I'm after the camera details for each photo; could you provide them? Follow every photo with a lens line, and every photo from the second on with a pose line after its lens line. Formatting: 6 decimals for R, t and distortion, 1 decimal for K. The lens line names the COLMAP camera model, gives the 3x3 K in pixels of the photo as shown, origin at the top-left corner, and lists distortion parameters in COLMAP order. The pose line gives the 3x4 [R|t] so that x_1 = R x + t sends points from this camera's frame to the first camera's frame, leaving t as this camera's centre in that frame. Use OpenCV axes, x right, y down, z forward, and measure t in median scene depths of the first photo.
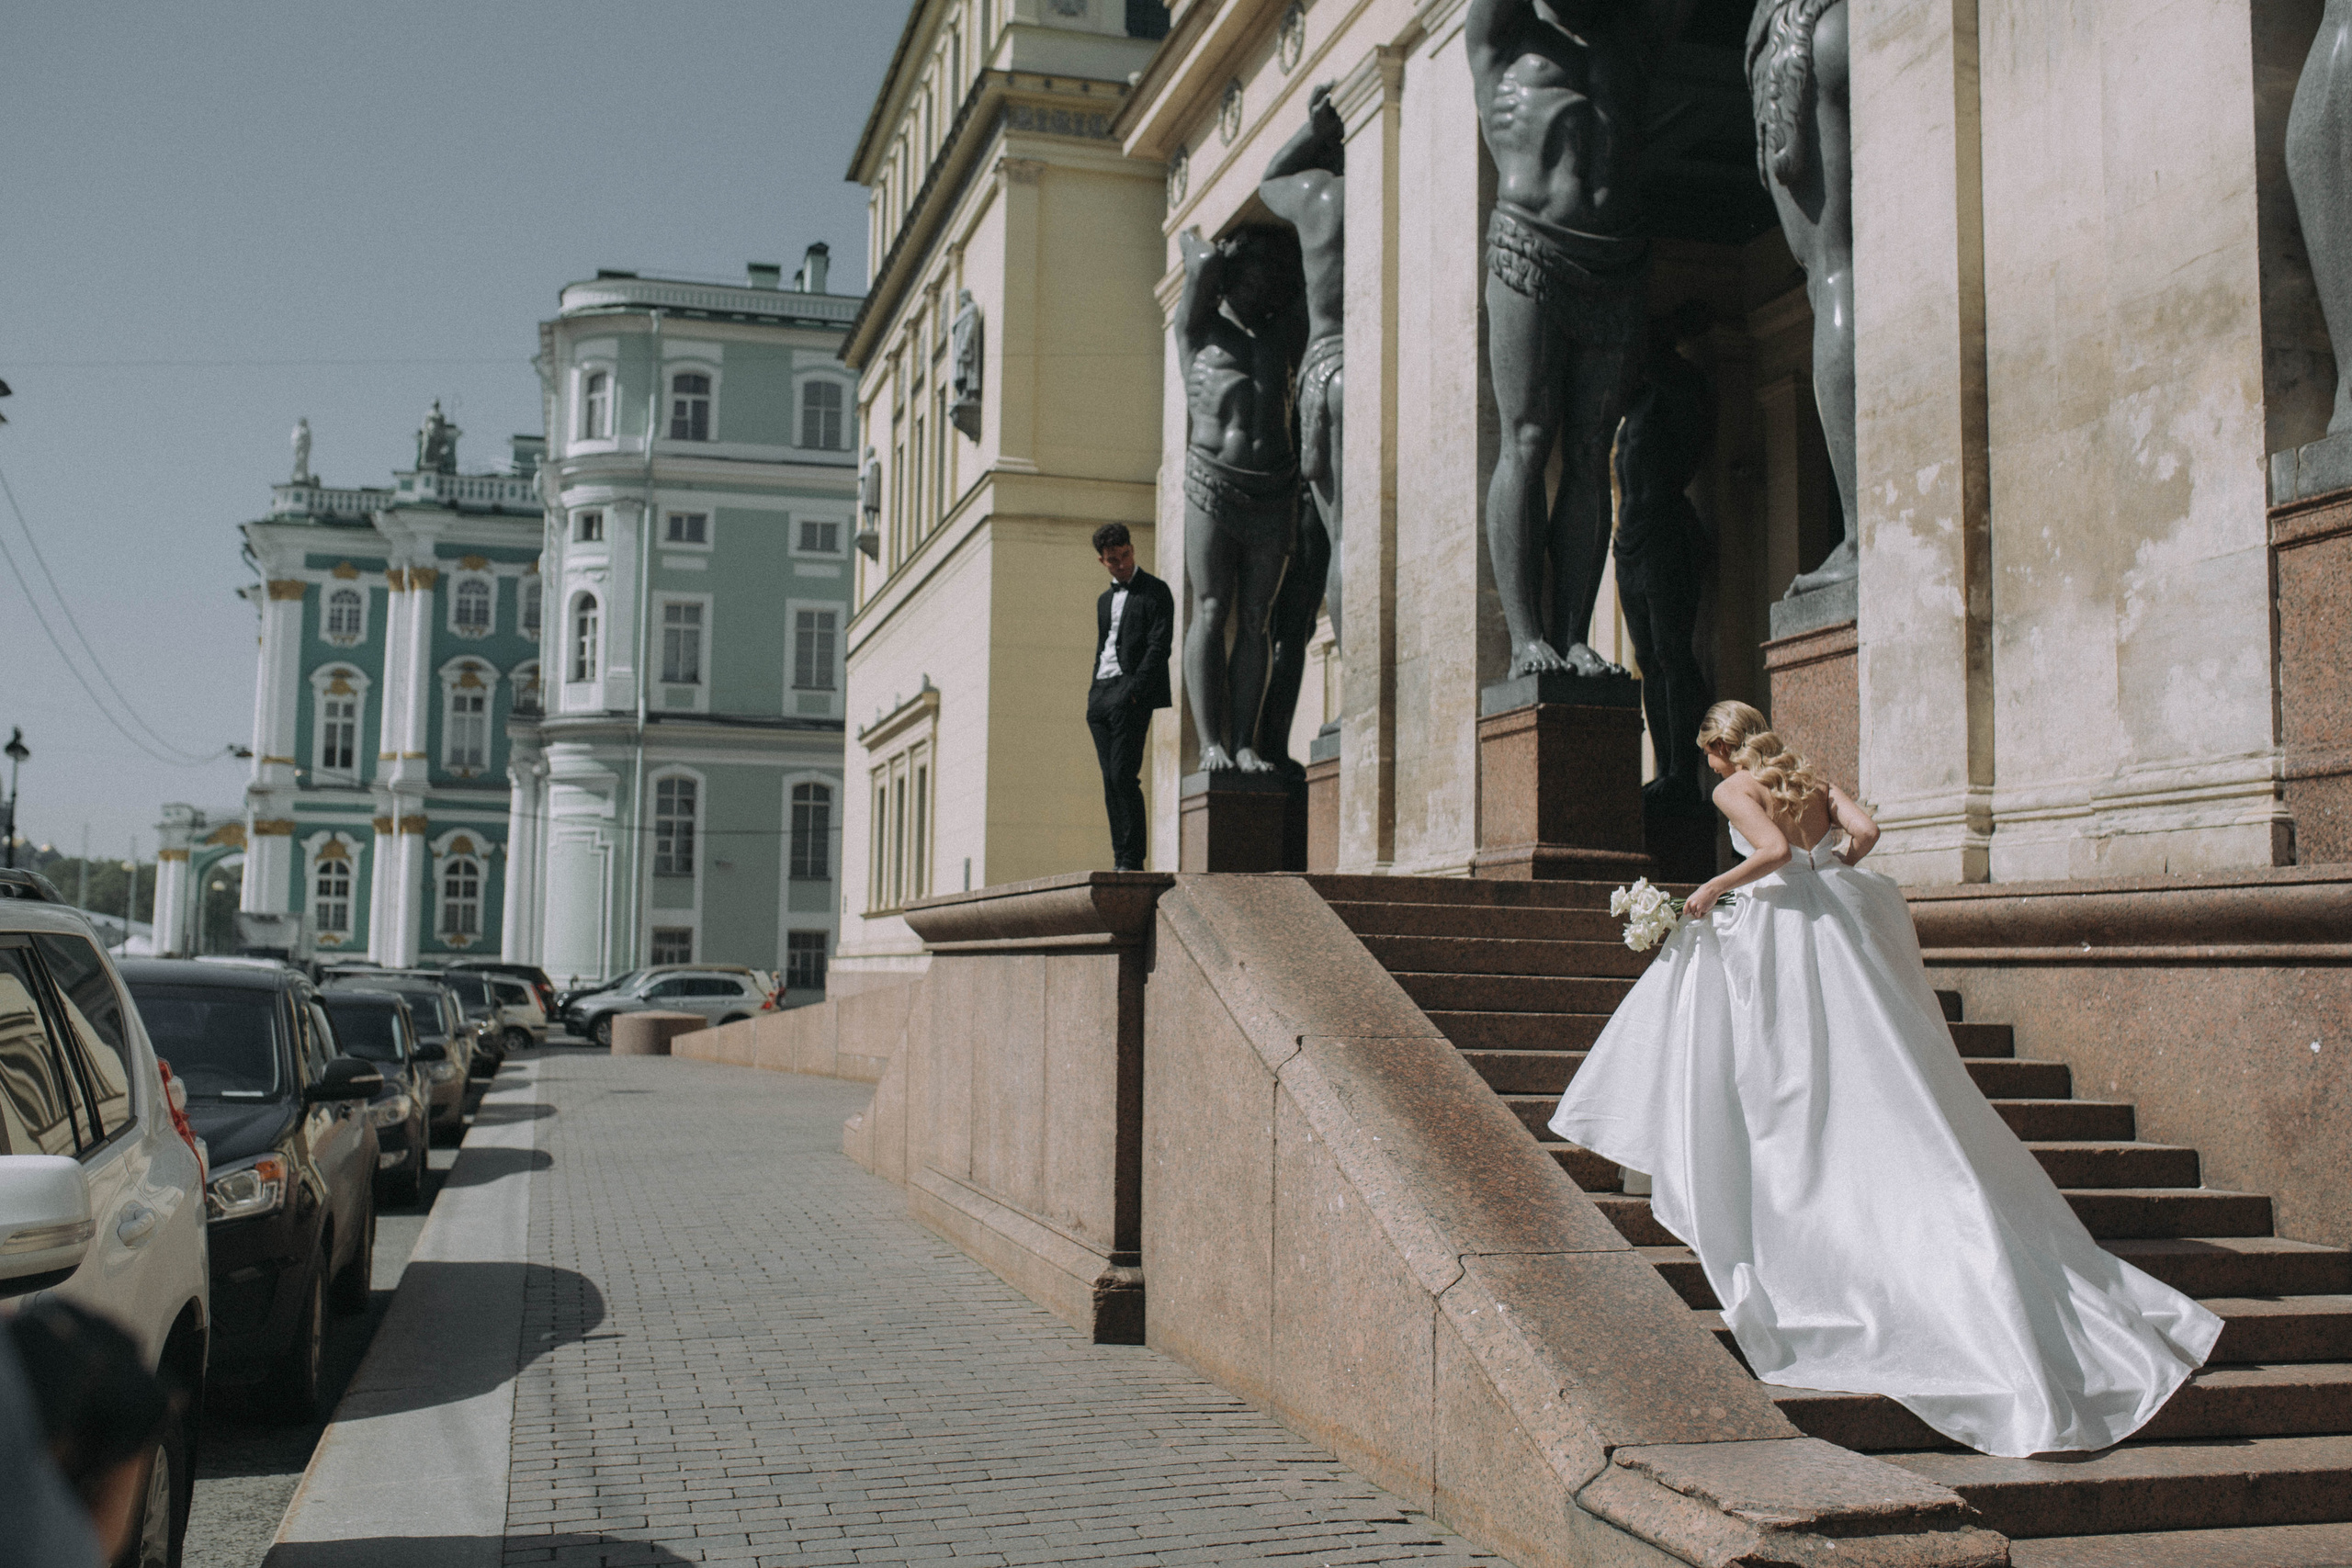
lens RADIAL K [[2233.7, 0, 1184.6], [0, 2233.7, 764.7], [0, 0, 1]] dist [-0.057927, 0.084968]
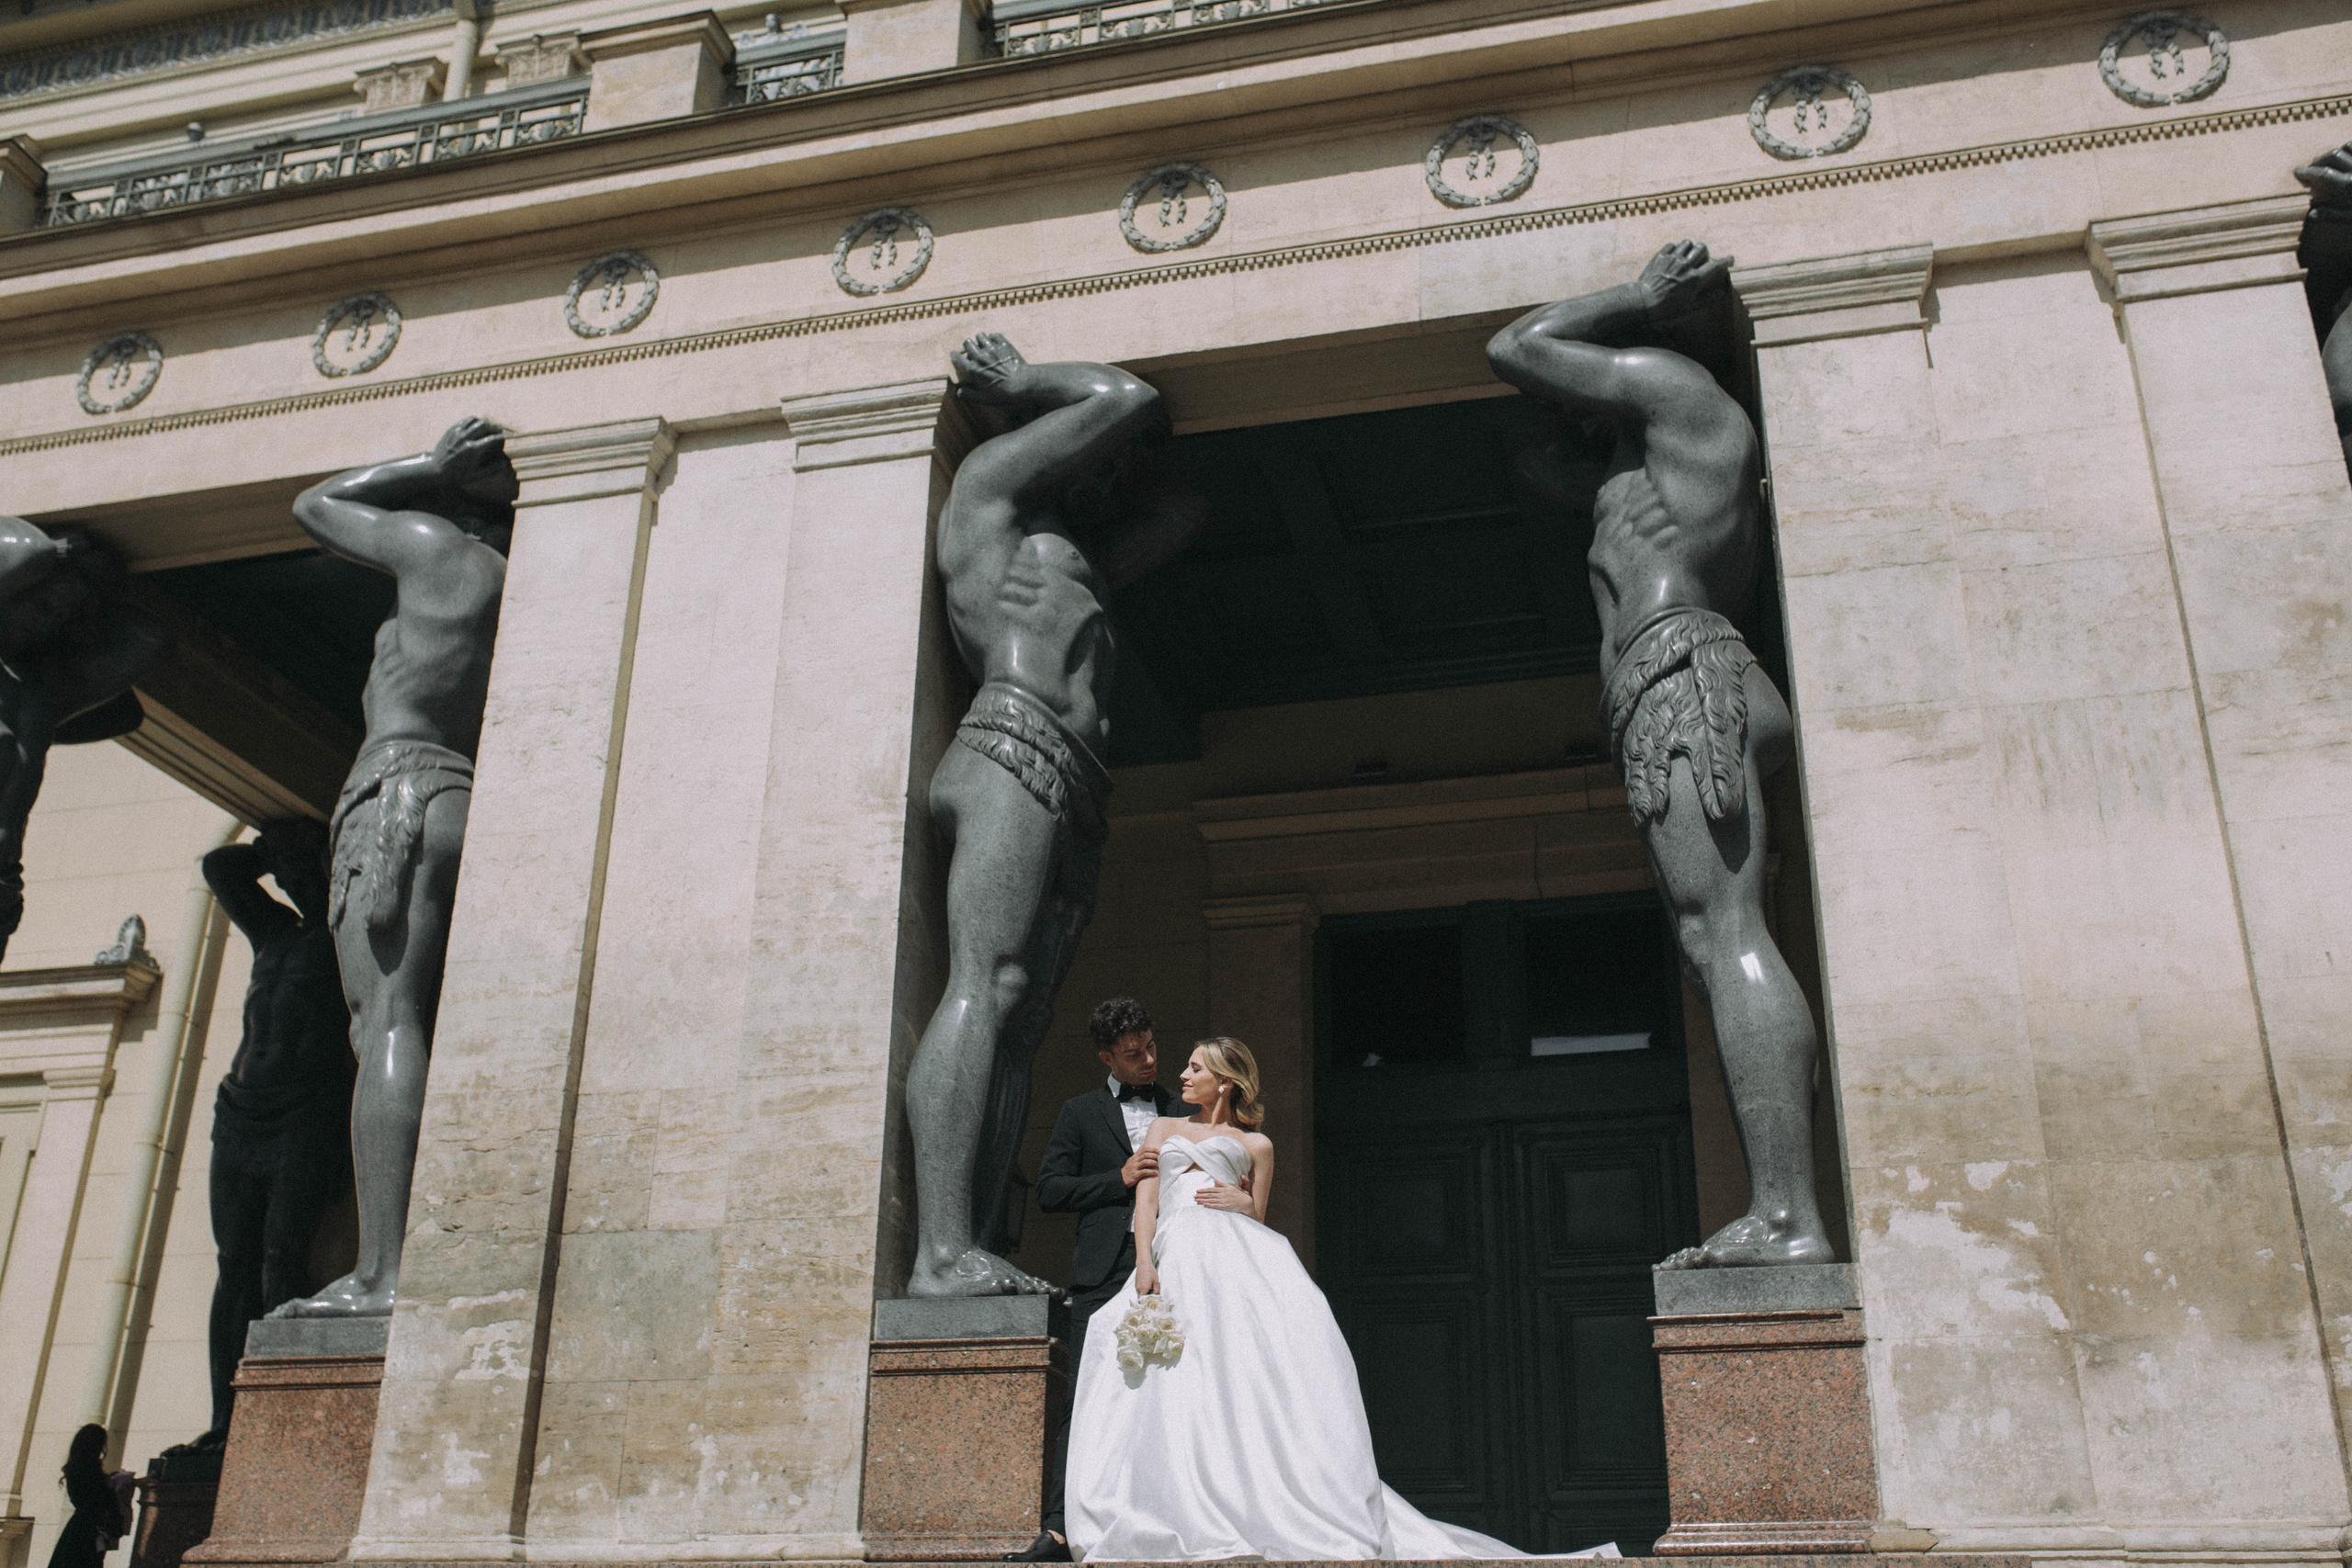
lens RADIAL K [[2233.7, 0, 1184.6], [0, 2233.7, 764.7], [0, 0, 1]] dist [-0.057927, 0.084968]
pose [[0.507172, 0.348188, 0.788379, -0.095511], [-0.087645, 0.930852, -0.354729, 0.011004], [-0.857377, 0.110811, 0.502619, 0.116797]]
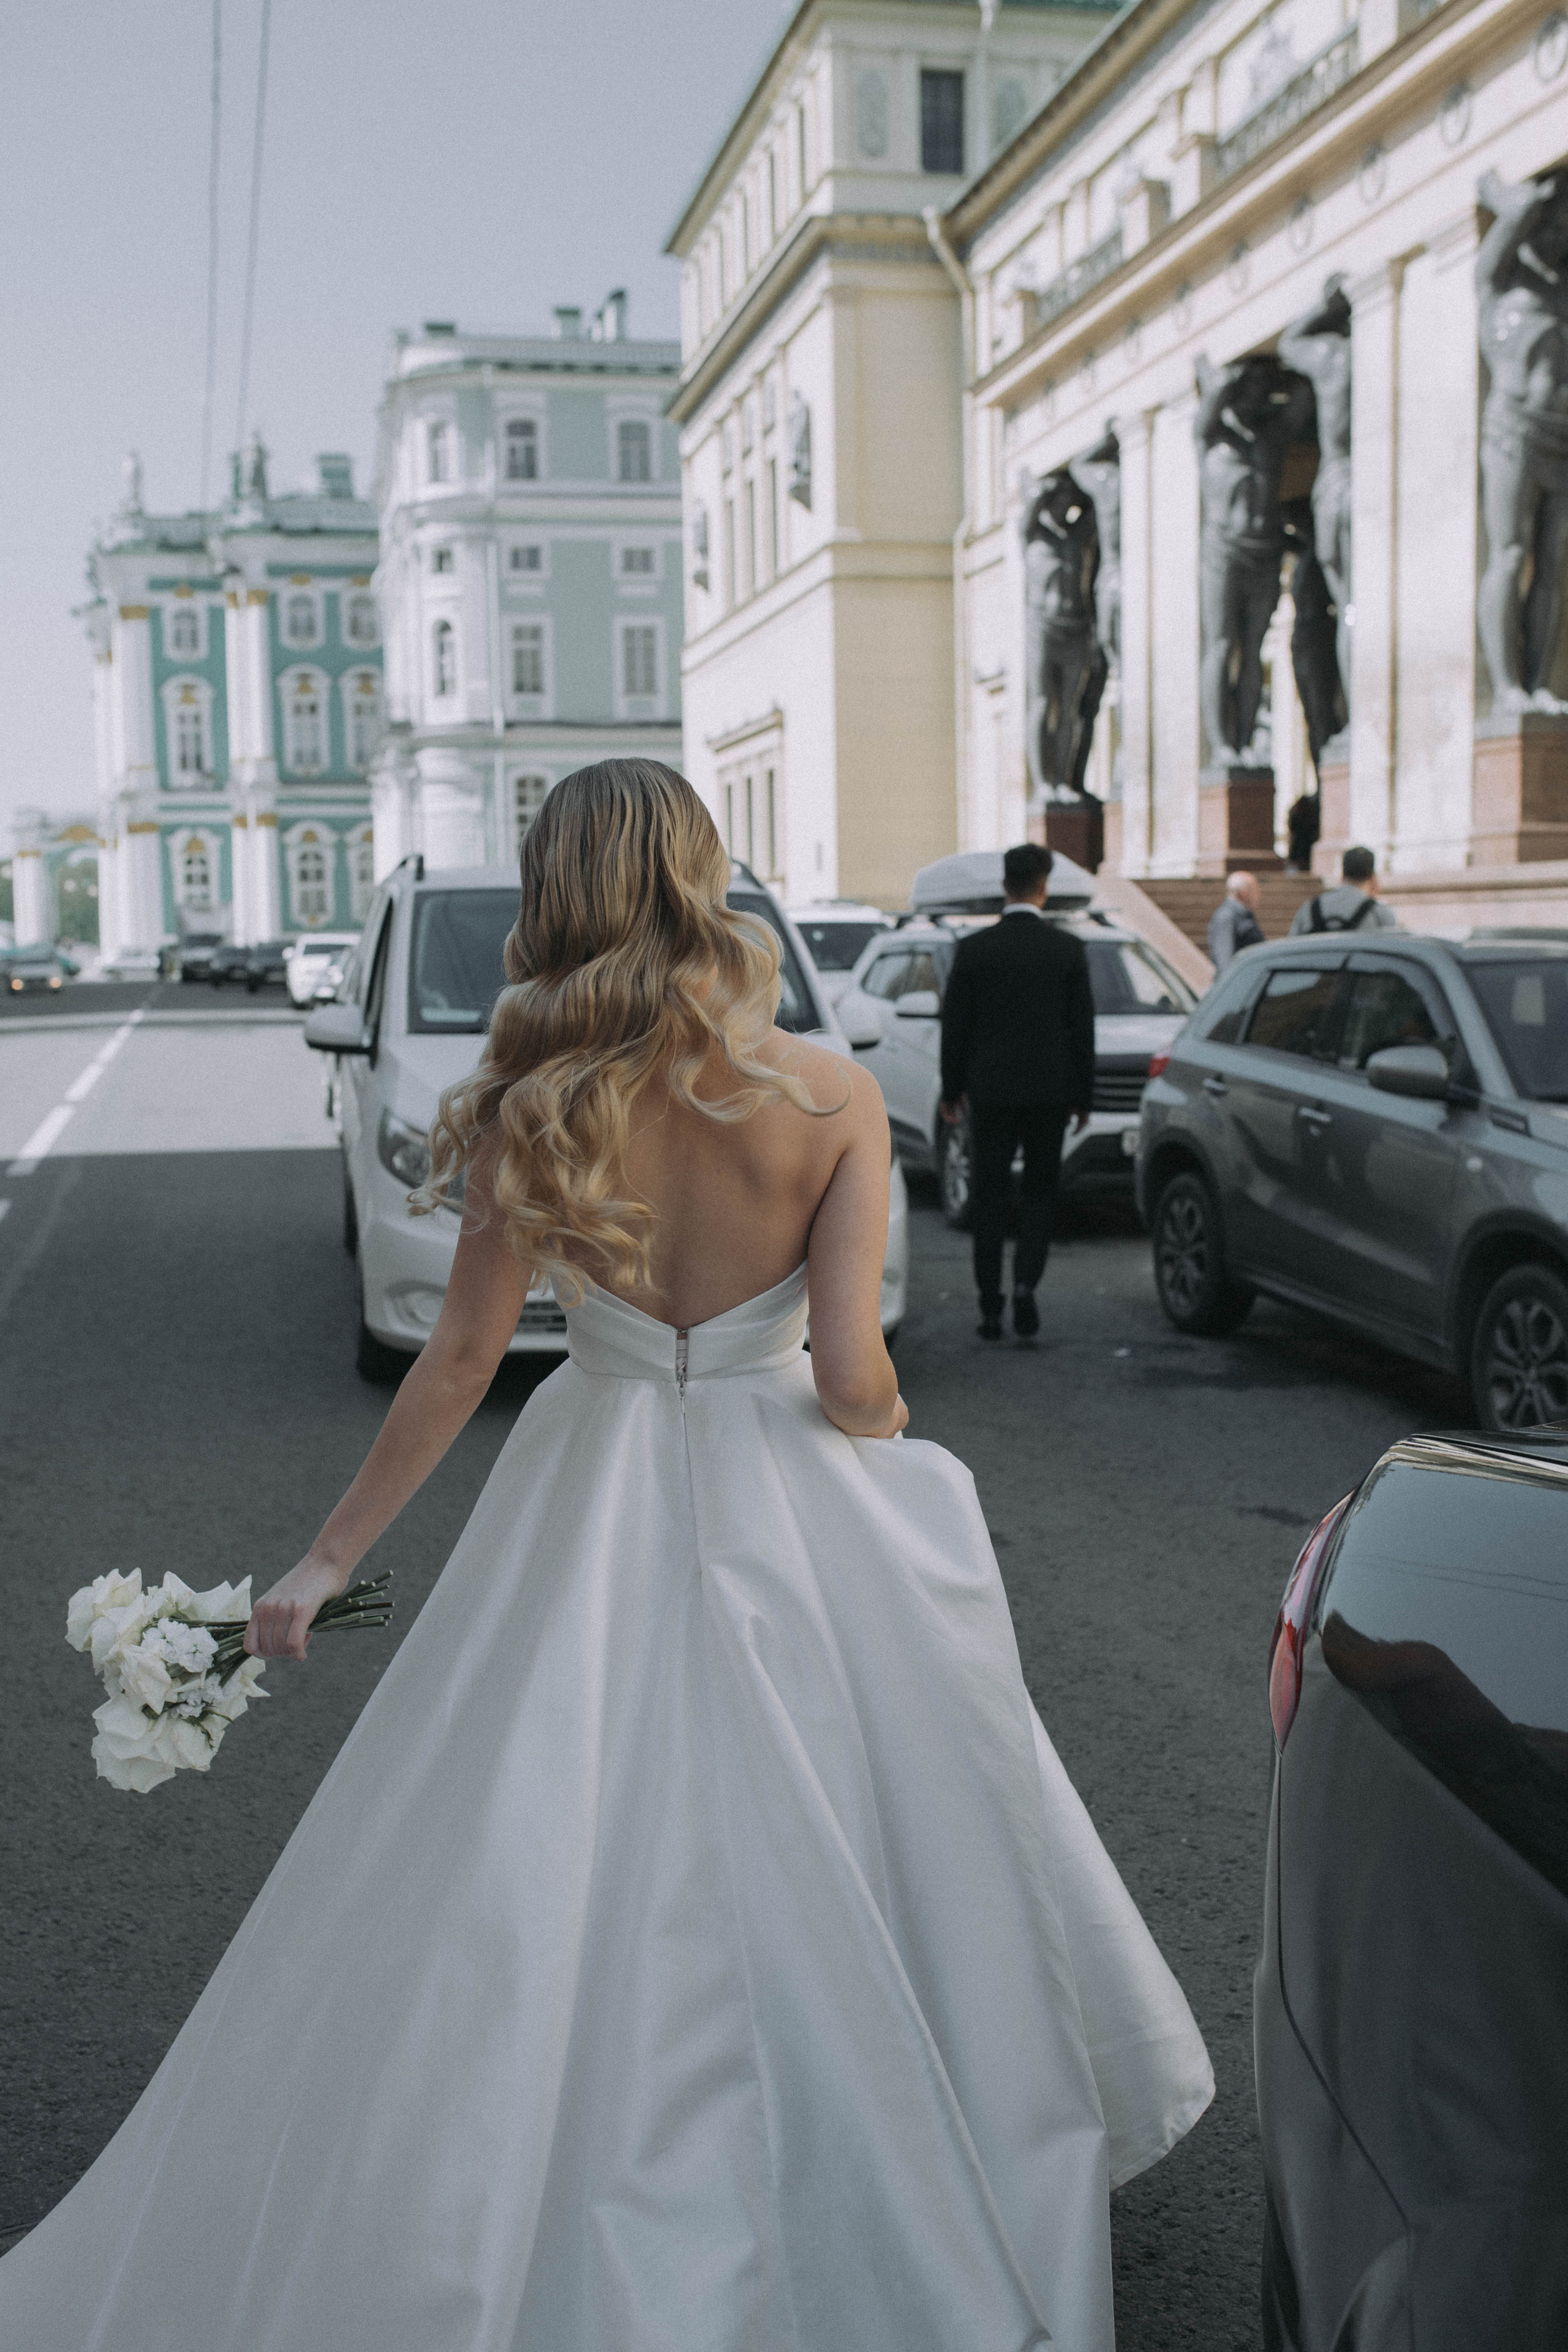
lens RADIAL K [[2233.9, 0, 769.6], [0, 2233.9, 1173.2], [0, 0, 1]] dist [-0.057927, 0.084968]
pose [[0.997169, -0.025394, -0.070777, -0.026011], [0.039008, 0.979390, 0.198176, -0.020085], [0.064286, -0.200376, 0.977608, -0.228808]]
